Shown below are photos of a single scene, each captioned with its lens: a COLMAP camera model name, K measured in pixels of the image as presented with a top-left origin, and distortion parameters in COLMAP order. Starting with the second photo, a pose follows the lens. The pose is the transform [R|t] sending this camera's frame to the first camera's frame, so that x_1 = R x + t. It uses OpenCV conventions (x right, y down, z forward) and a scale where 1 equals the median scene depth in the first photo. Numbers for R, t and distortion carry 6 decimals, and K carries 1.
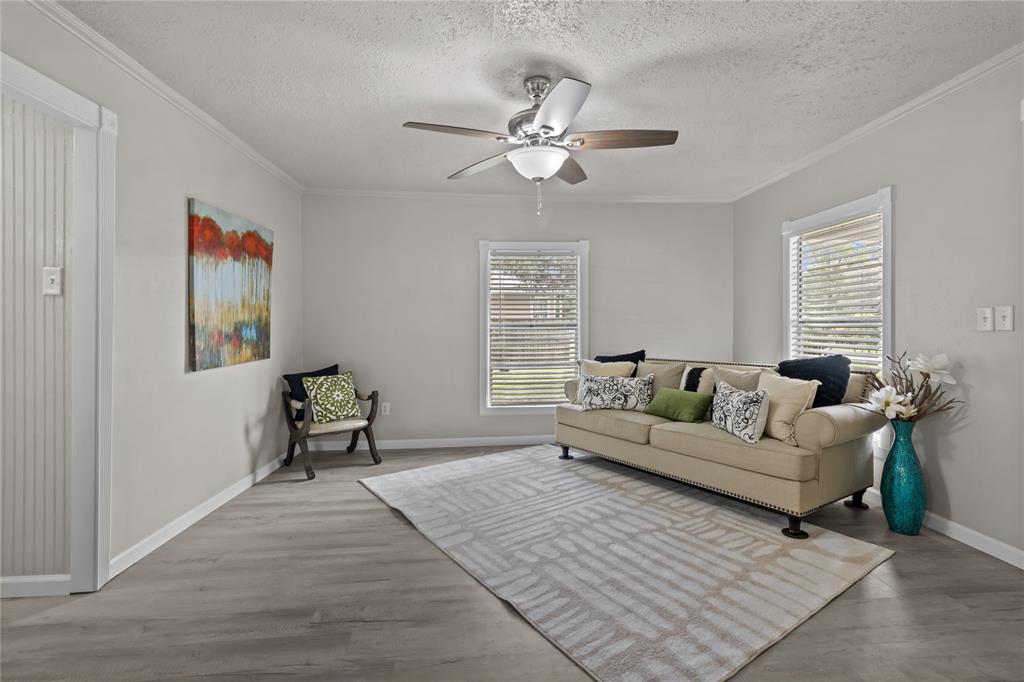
lens RADIAL K [[481.5, 0, 513.4], [0, 481.5, 322.3], [0, 0, 1]] dist [0.002708, 0.000238]
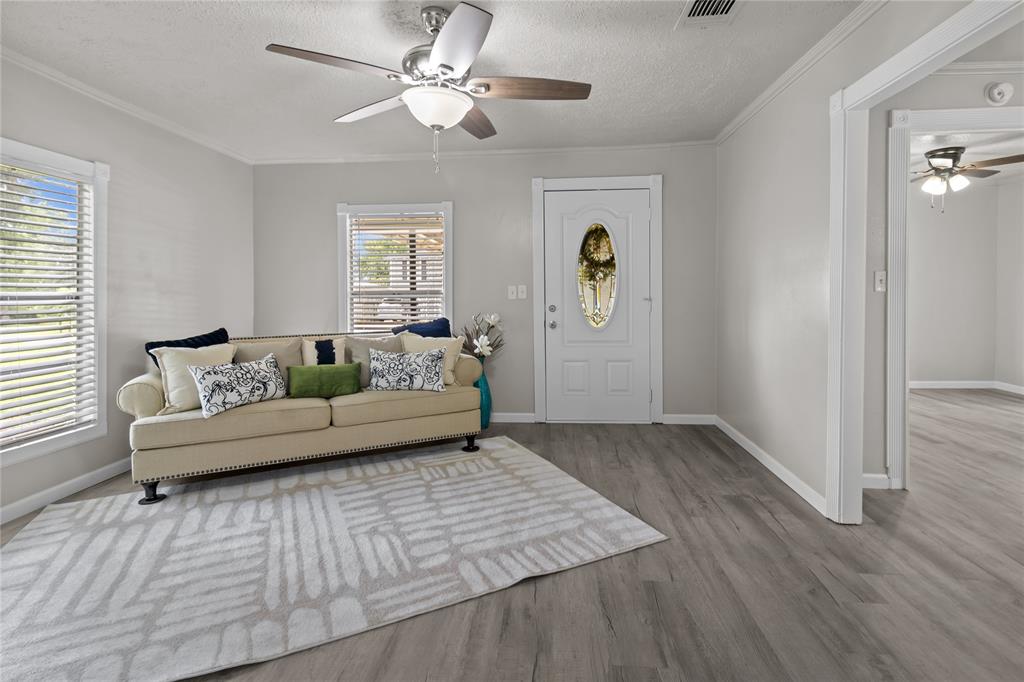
lens RADIAL K [[481.5, 0, 513.4], [0, 481.5, 322.3], [0, 0, 1]] dist [0.002708, 0.000238]
pose [[0.150998, -0.040401, 0.987708, -0.696034], [0.004184, 0.999182, 0.040231, 0.028578], [-0.988525, -0.001942, 0.151043, 0.660125]]
